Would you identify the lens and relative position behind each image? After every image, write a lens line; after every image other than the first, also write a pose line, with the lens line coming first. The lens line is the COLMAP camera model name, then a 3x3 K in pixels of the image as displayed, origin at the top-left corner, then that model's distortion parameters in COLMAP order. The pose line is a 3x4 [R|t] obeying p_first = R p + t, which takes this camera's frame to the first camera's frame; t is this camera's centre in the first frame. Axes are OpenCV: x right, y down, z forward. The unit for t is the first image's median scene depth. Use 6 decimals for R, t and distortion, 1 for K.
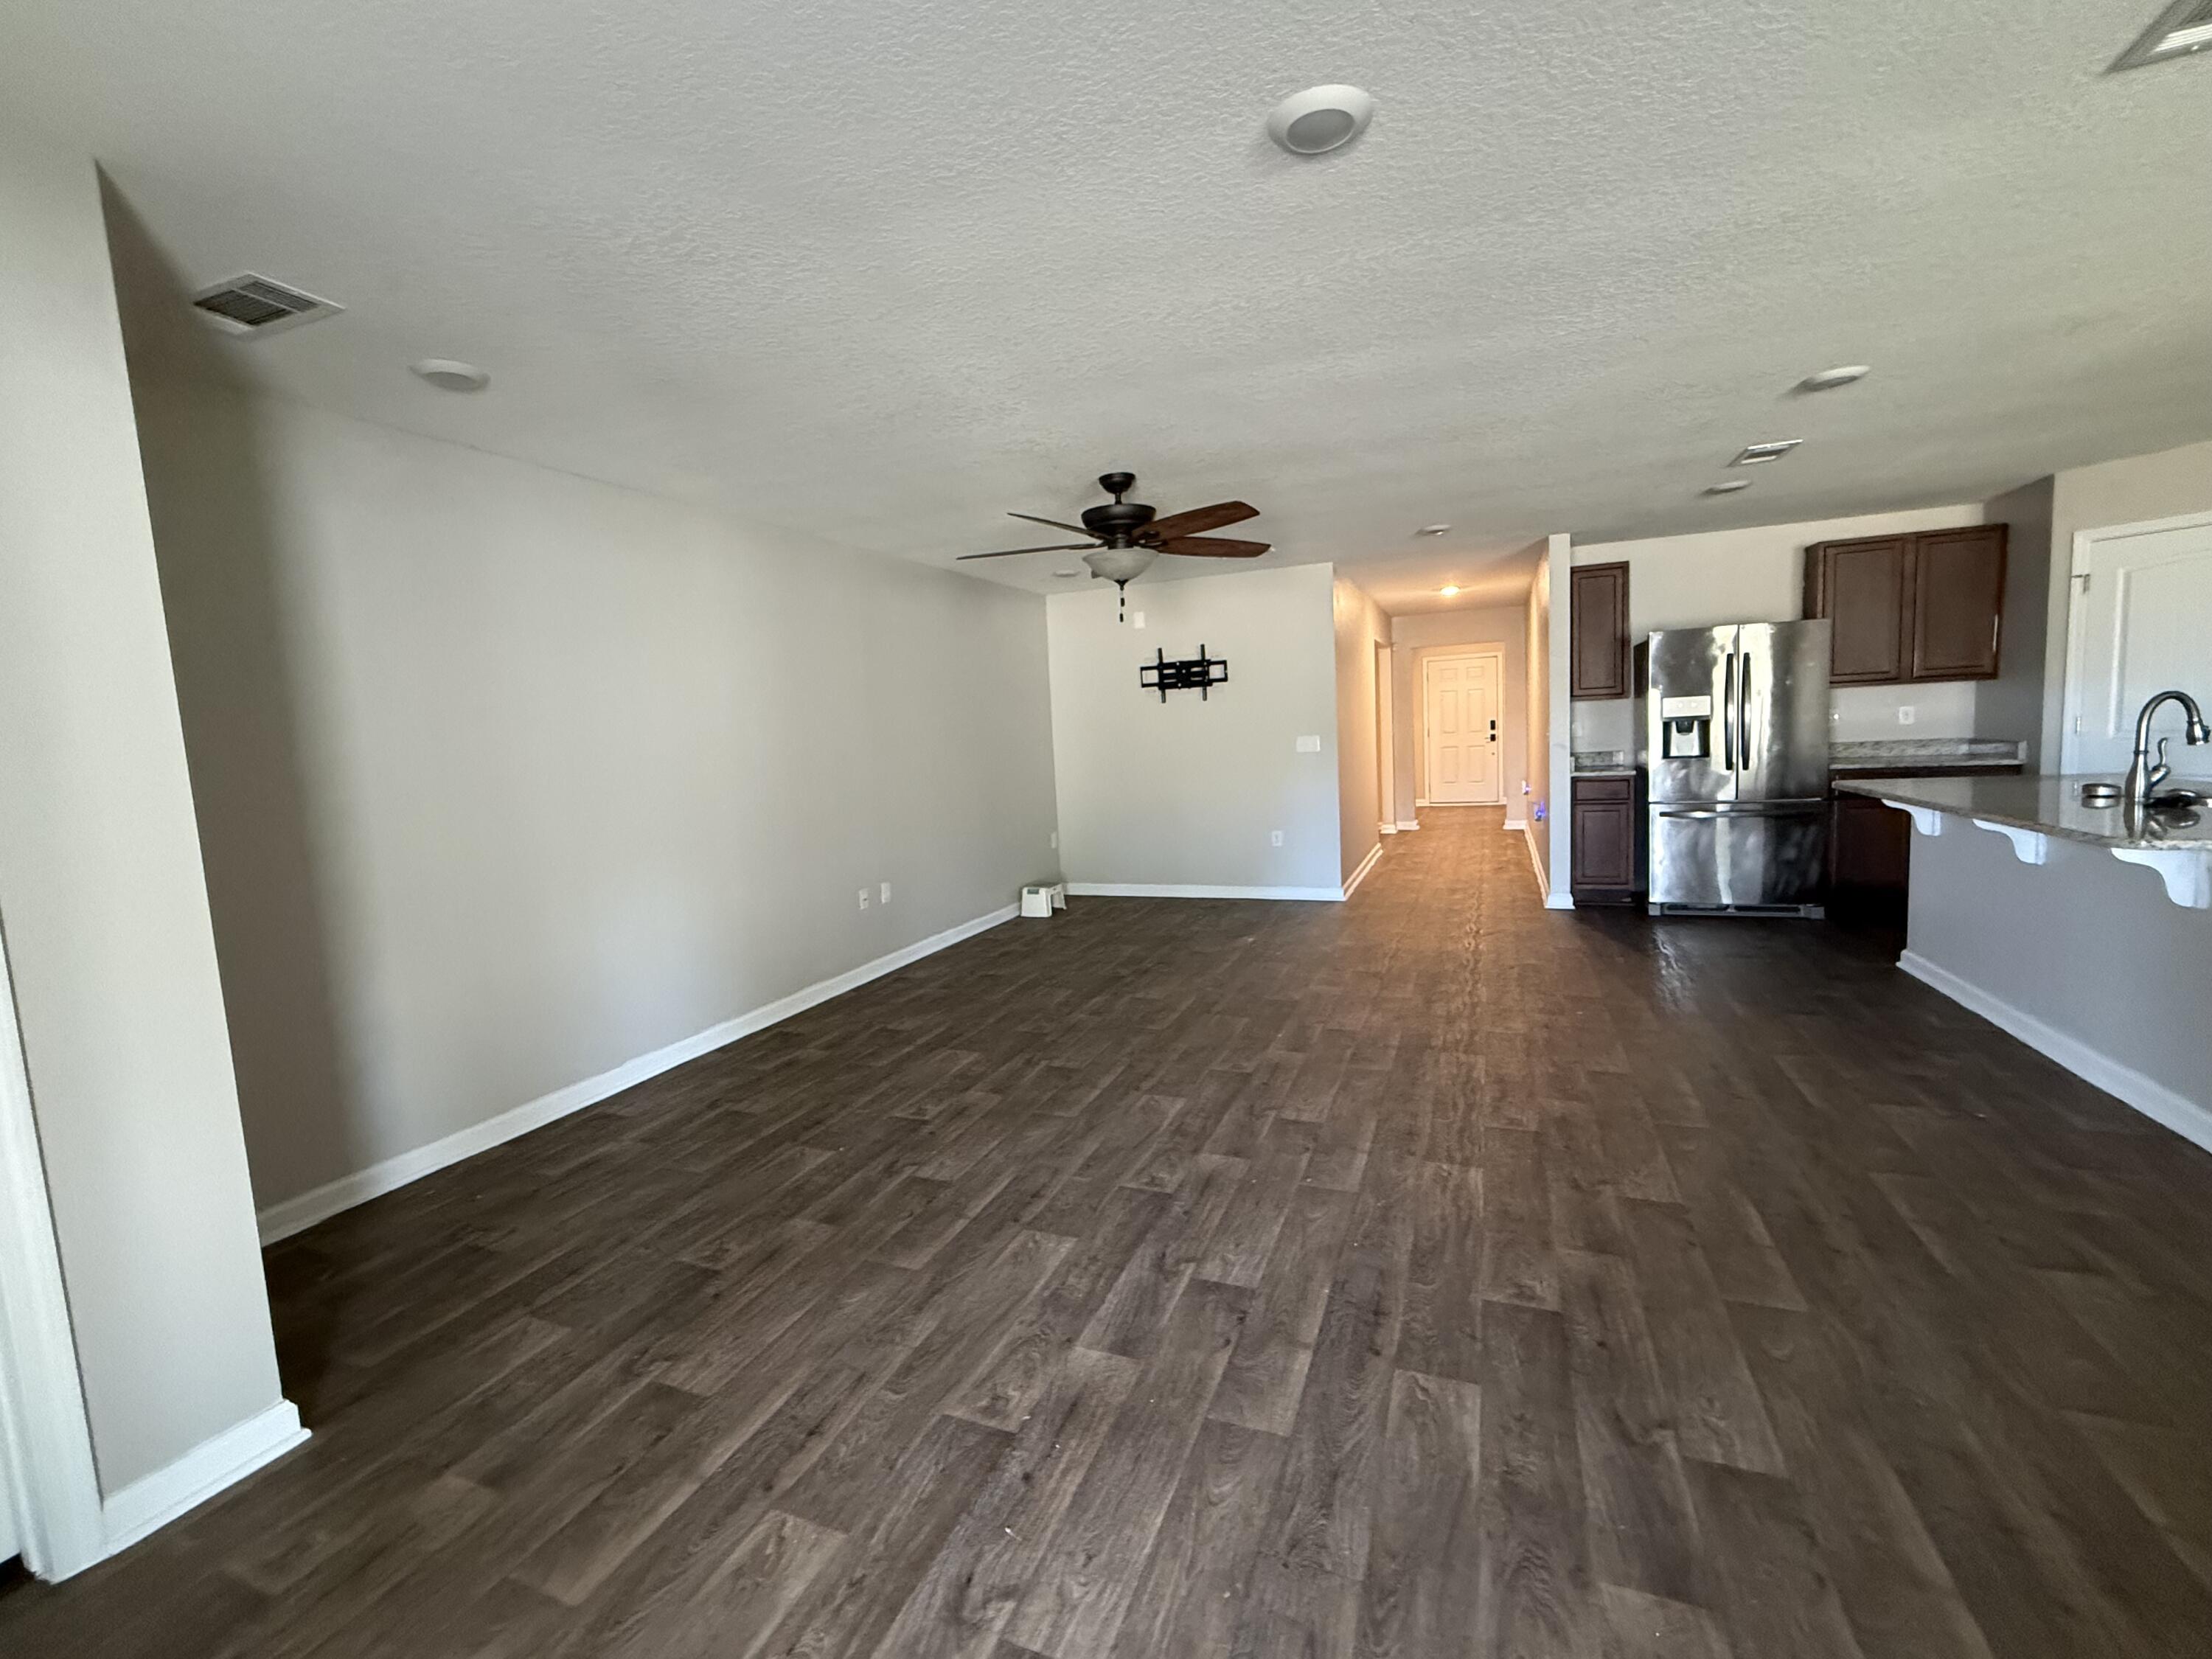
lens RADIAL K [[949.7, 0, 1091.5], [0, 949.7, 826.4], [0, 0, 1]] dist [-0.000942, 0.000461]
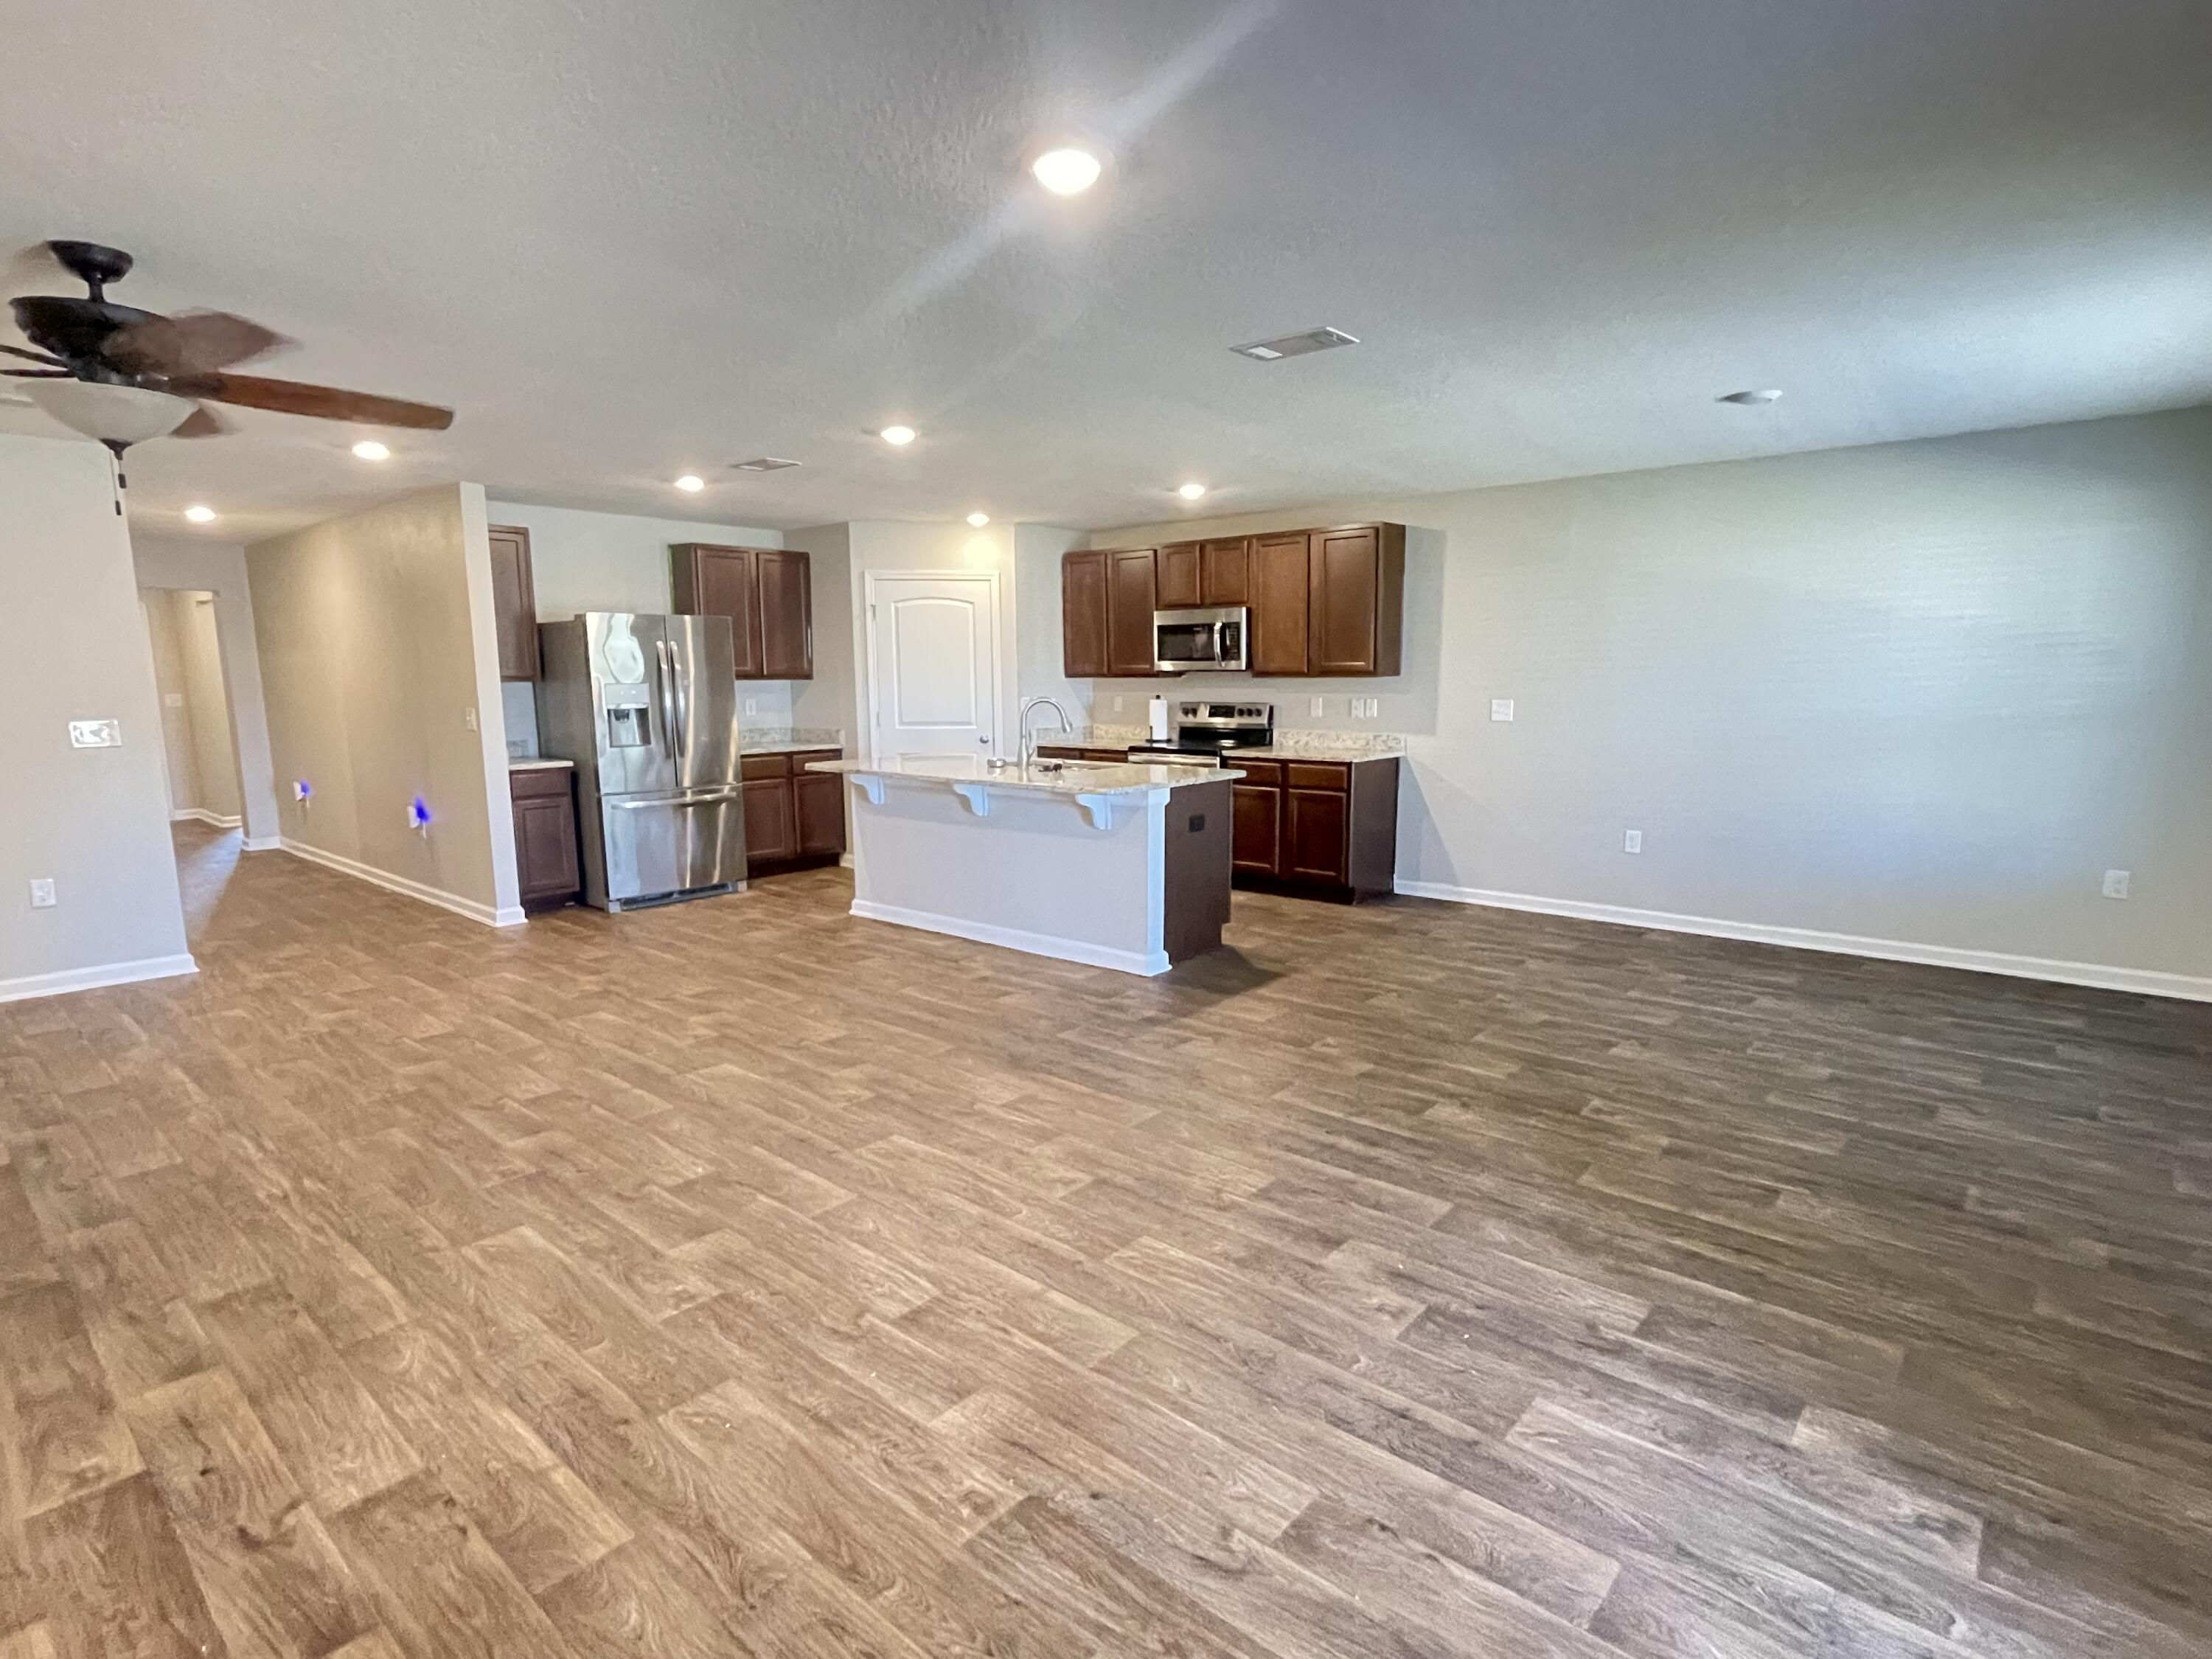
lens RADIAL K [[1123.2, 0, 1108.4], [0, 1123.2, 847.8], [0, 0, 1]] dist [-0.001862, -0.000461]
pose [[0.314069, -0.097671, 0.944363, -0.509652], [0.086075, 0.993527, 0.074130, -0.020312], [-0.945490, 0.058004, 0.320444, 0.282538]]
